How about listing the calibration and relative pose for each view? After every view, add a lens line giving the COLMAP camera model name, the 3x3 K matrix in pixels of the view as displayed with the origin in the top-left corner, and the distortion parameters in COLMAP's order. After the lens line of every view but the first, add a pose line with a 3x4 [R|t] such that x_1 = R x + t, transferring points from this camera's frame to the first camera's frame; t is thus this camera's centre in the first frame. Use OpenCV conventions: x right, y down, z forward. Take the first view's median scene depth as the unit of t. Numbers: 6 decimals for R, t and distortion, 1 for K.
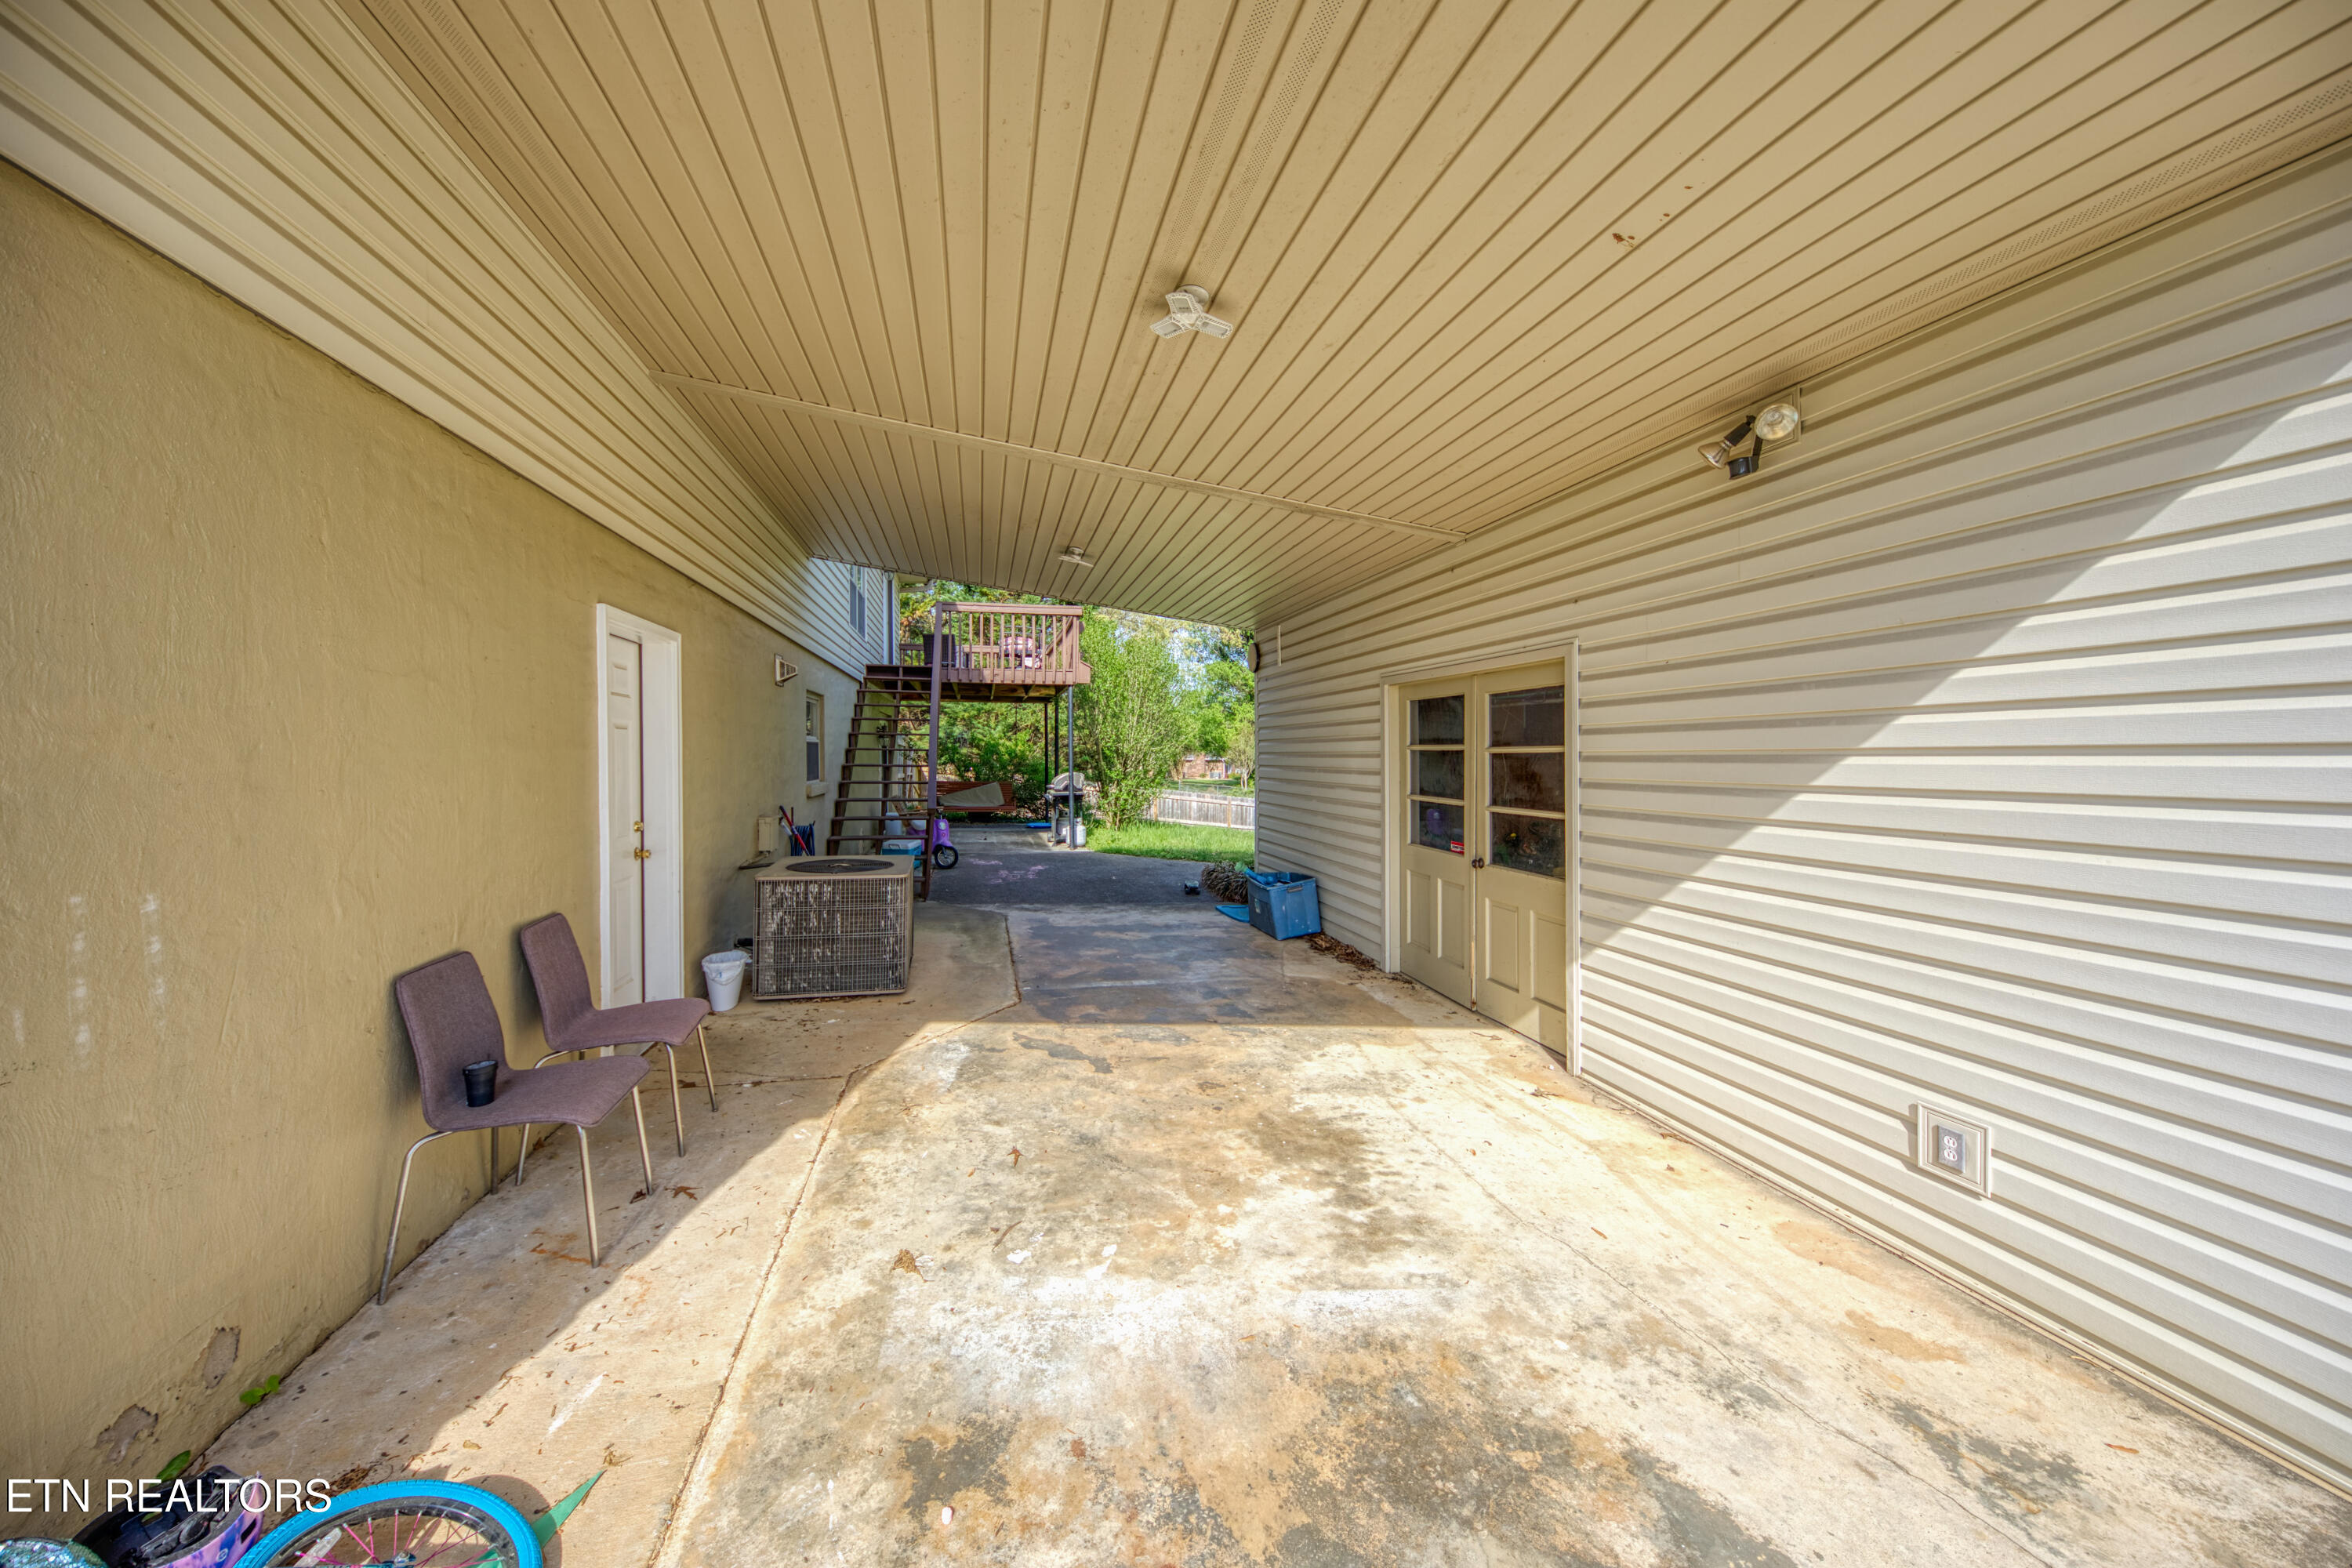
lens RADIAL K [[835.7, 0, 1186.6], [0, 835.7, 767.7], [0, 0, 1]] dist [-0.000132, -0.000033]
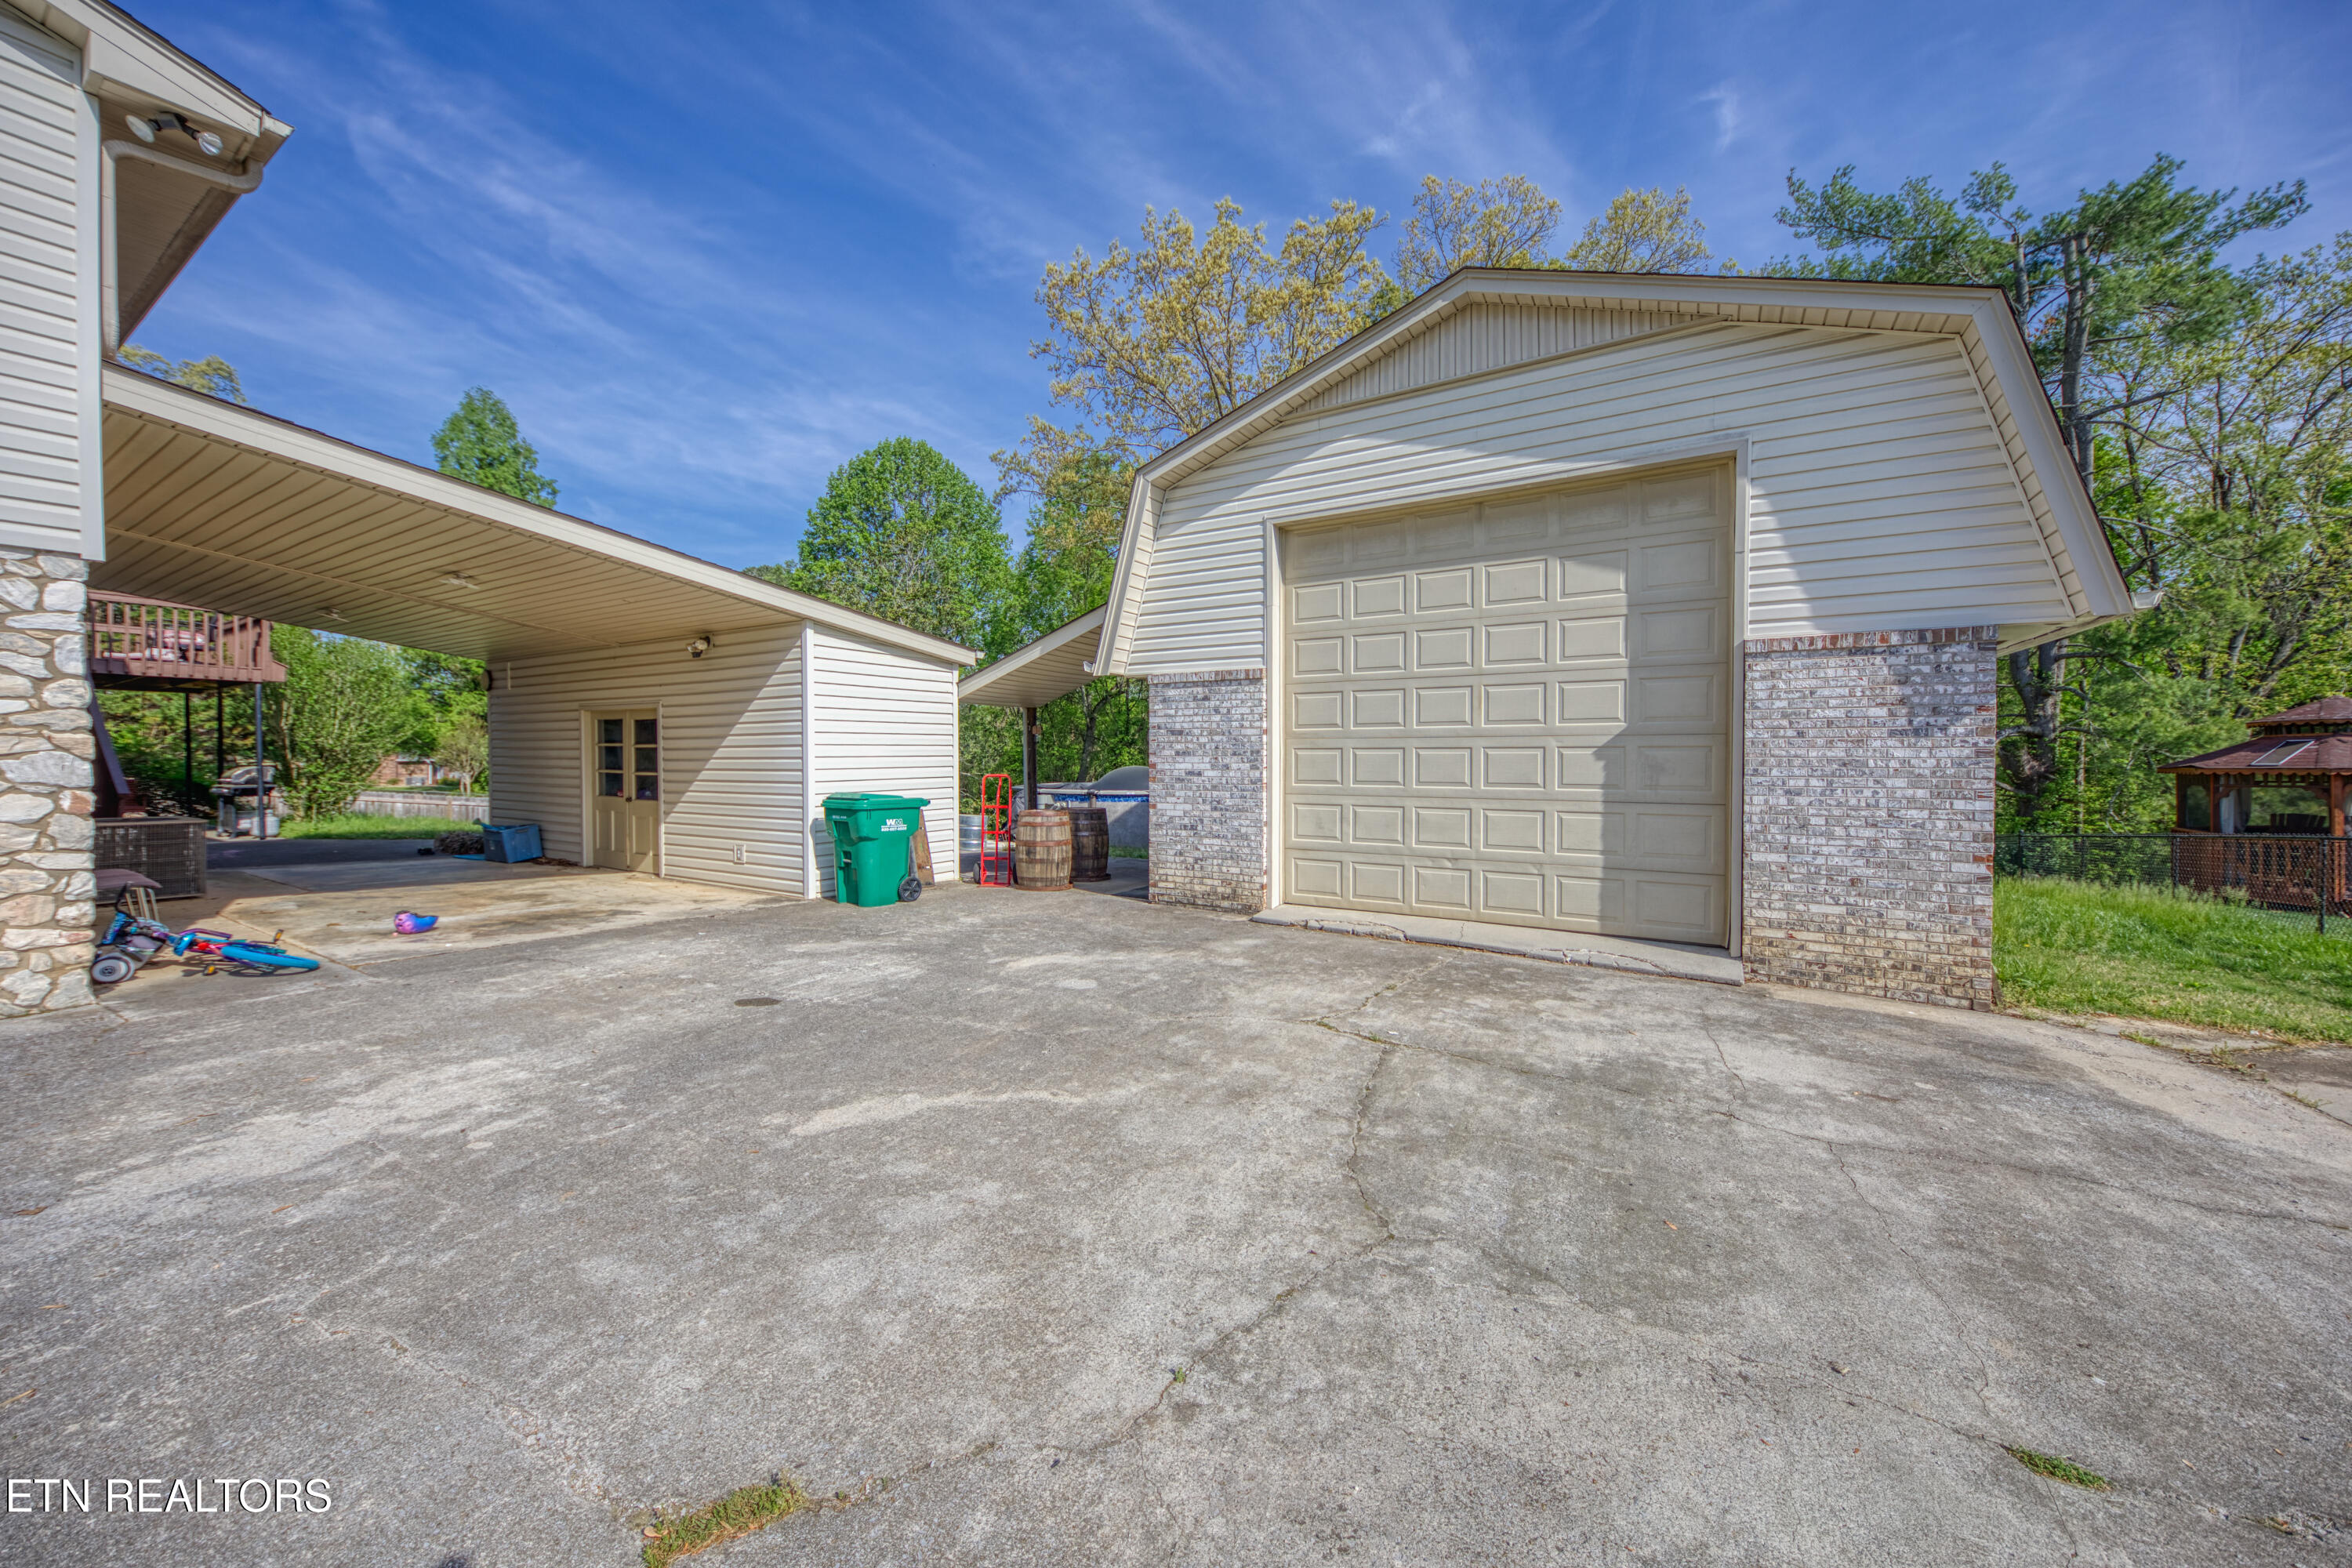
lens RADIAL K [[835.7, 0, 1186.6], [0, 835.7, 767.7], [0, 0, 1]] dist [-0.000132, -0.000033]
pose [[0.708942, -0.007652, 0.705226, -0.114799], [0.008707, 0.999960, 0.002097, 0.034191], [-0.705213, 0.004654, 0.708980, -1.230064]]
